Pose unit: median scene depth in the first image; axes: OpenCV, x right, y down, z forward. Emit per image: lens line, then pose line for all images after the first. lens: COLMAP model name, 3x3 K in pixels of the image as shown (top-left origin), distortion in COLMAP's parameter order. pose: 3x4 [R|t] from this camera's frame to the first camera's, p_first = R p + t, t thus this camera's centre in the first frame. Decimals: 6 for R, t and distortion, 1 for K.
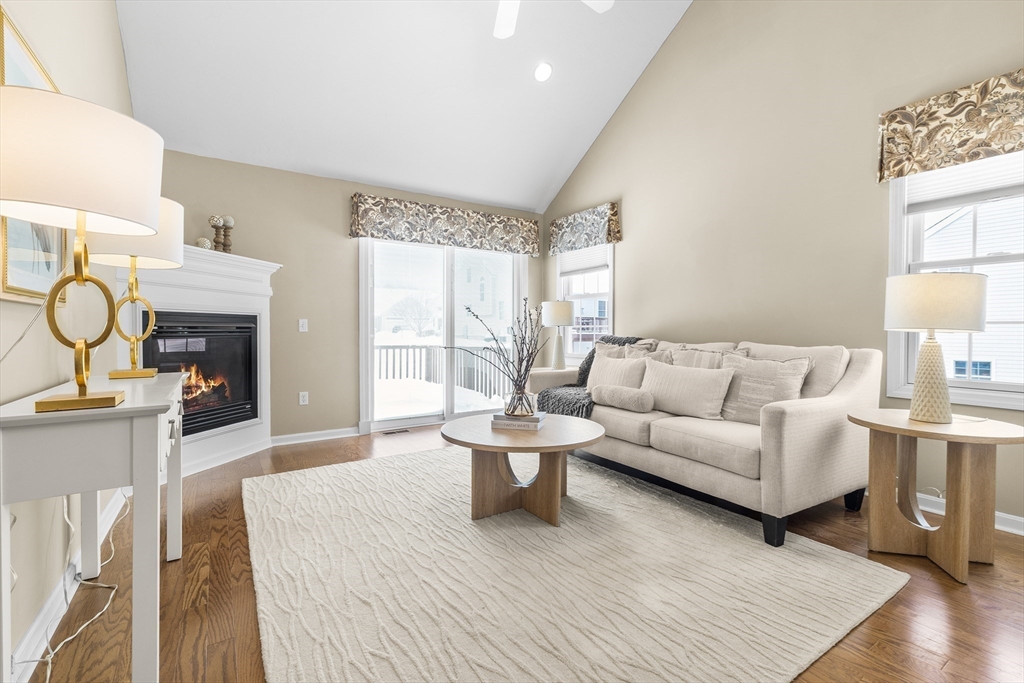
lens RADIAL K [[460.0, 0, 512.8], [0, 460.0, 333.7], [0, 0, 1]] dist [0.002069, -0.001151]
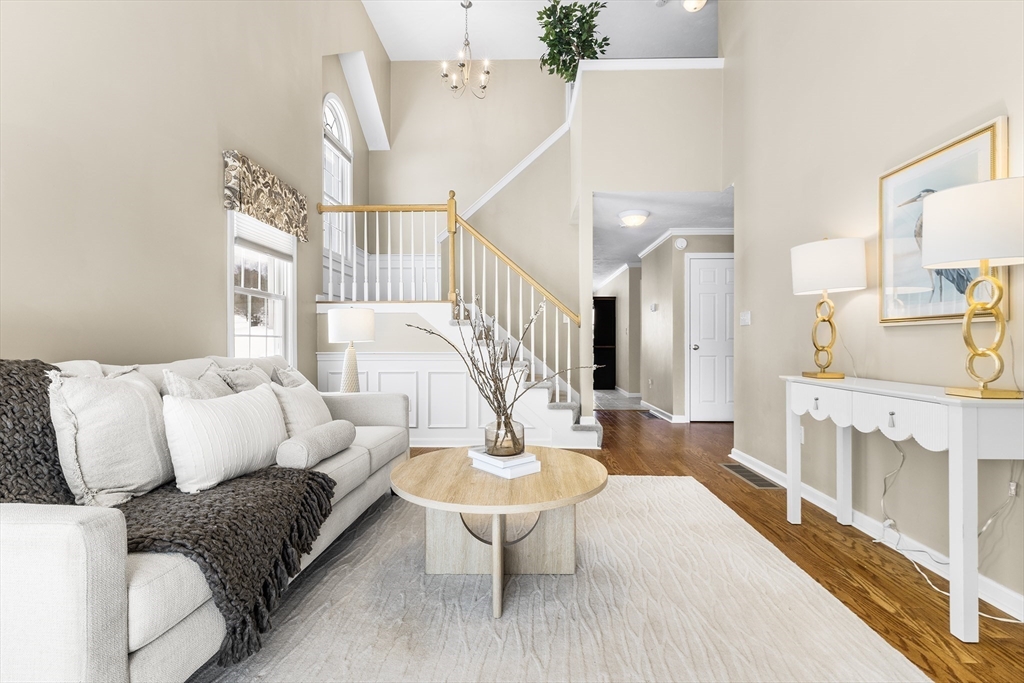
lens RADIAL K [[460.0, 0, 512.9], [0, 460.0, 342.1], [0, 0, 1]] dist [0.002069, -0.001151]
pose [[-0.820375, -0.004954, 0.571805, -0.280615], [0.004000, 0.999888, 0.014402, -0.012554], [-0.571812, 0.014102, -0.820263, 1.048068]]
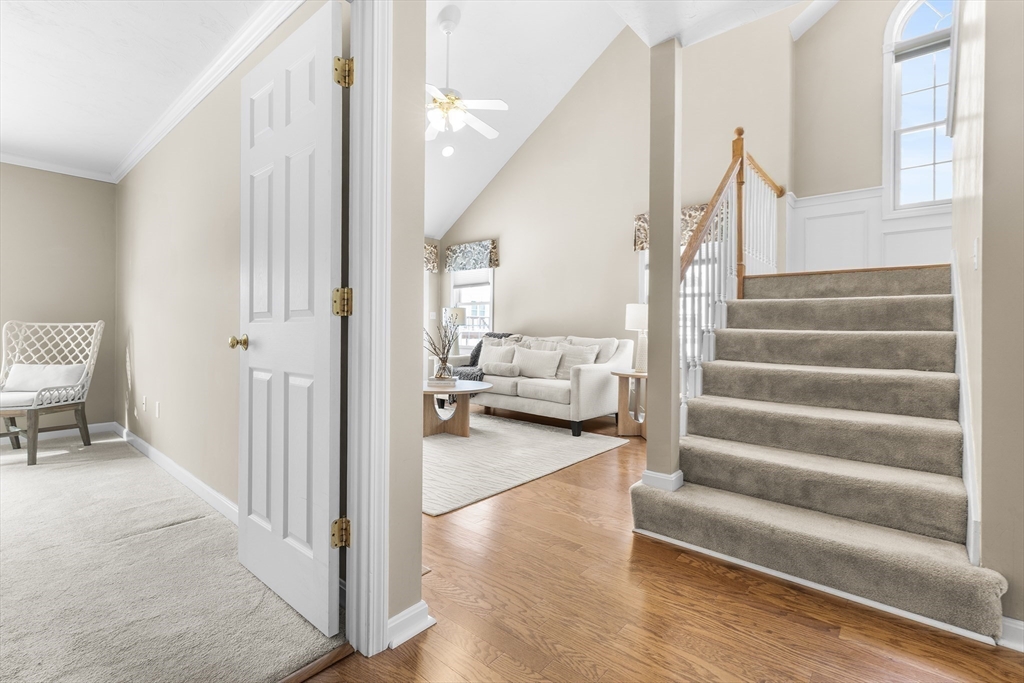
lens RADIAL K [[460.0, 0, 522.3], [0, 460.0, 331.5], [0, 0, 1]] dist [0.002069, -0.001151]
pose [[0.955220, 0.006282, 0.295829, -0.134549], [-0.005957, 0.999980, -0.002002, 0.003999], [-0.295836, 0.000150, 0.955239, -0.450930]]
